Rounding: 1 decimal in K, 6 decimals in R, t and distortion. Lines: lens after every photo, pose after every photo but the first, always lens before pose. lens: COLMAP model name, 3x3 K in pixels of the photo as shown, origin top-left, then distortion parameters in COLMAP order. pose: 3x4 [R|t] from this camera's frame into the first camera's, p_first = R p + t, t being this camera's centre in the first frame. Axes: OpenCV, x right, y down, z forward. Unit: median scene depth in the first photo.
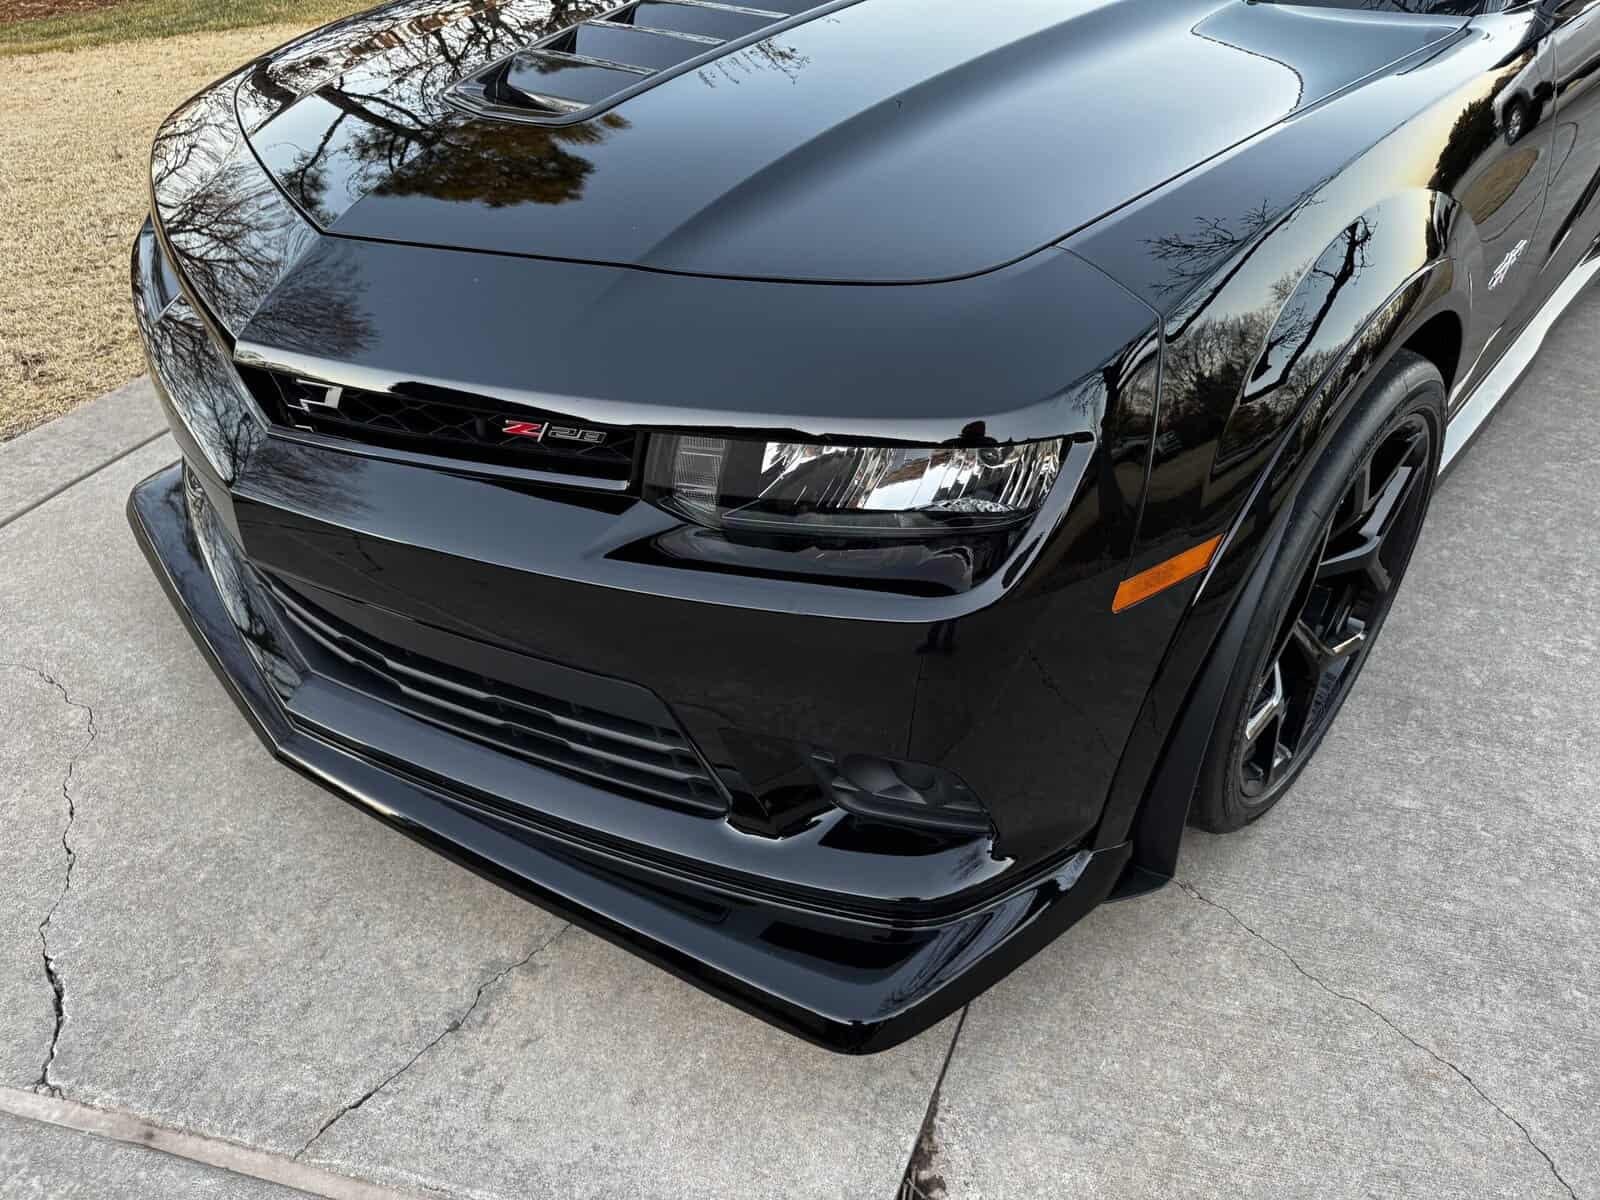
lens RADIAL K [[1133.4, 0, 792.0], [0, 1133.4, 598.4], [0, 0, 1]] dist [0.009841, -0.017507]
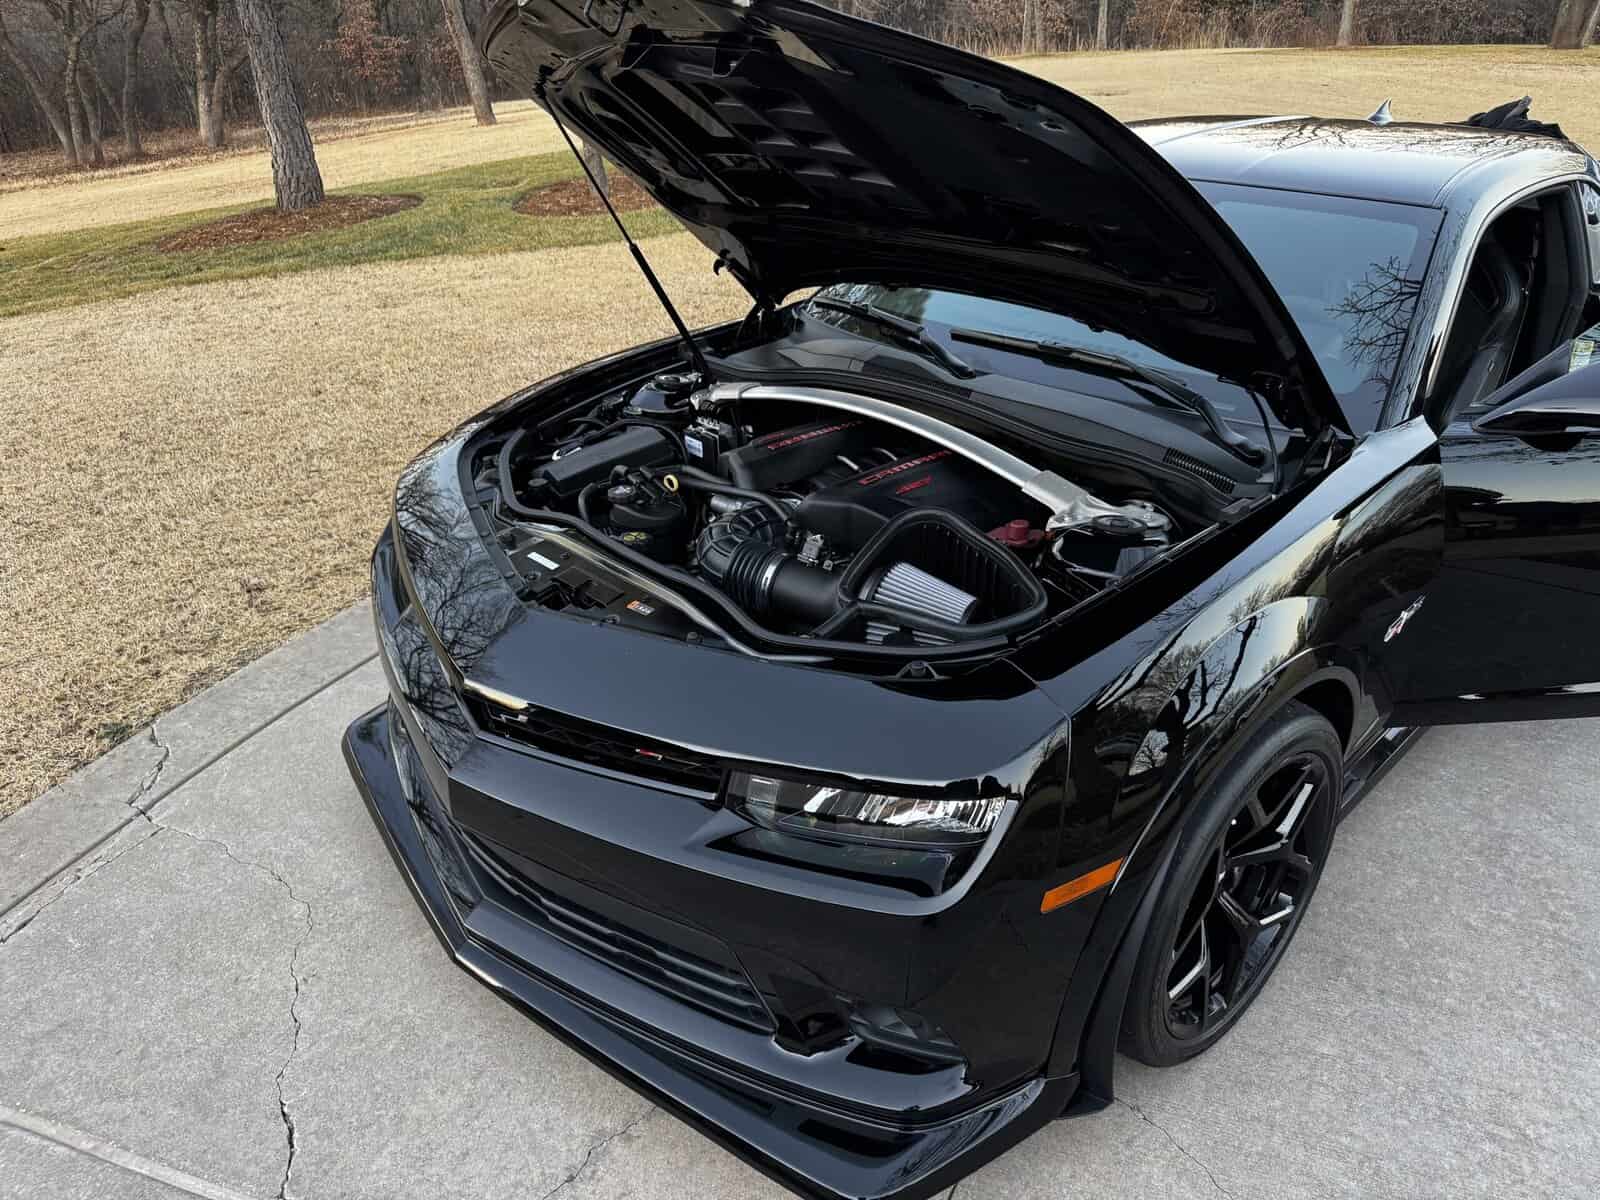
lens RADIAL K [[1133.4, 0, 789.8], [0, 1133.4, 597.6], [0, 0, 1]] dist [0.009841, -0.017507]
pose [[0.995378, 0.033046, -0.090171, 0.057271], [-0.044696, 0.990452, -0.130410, -0.130187], [0.085001, 0.133837, 0.987351, -0.366453]]
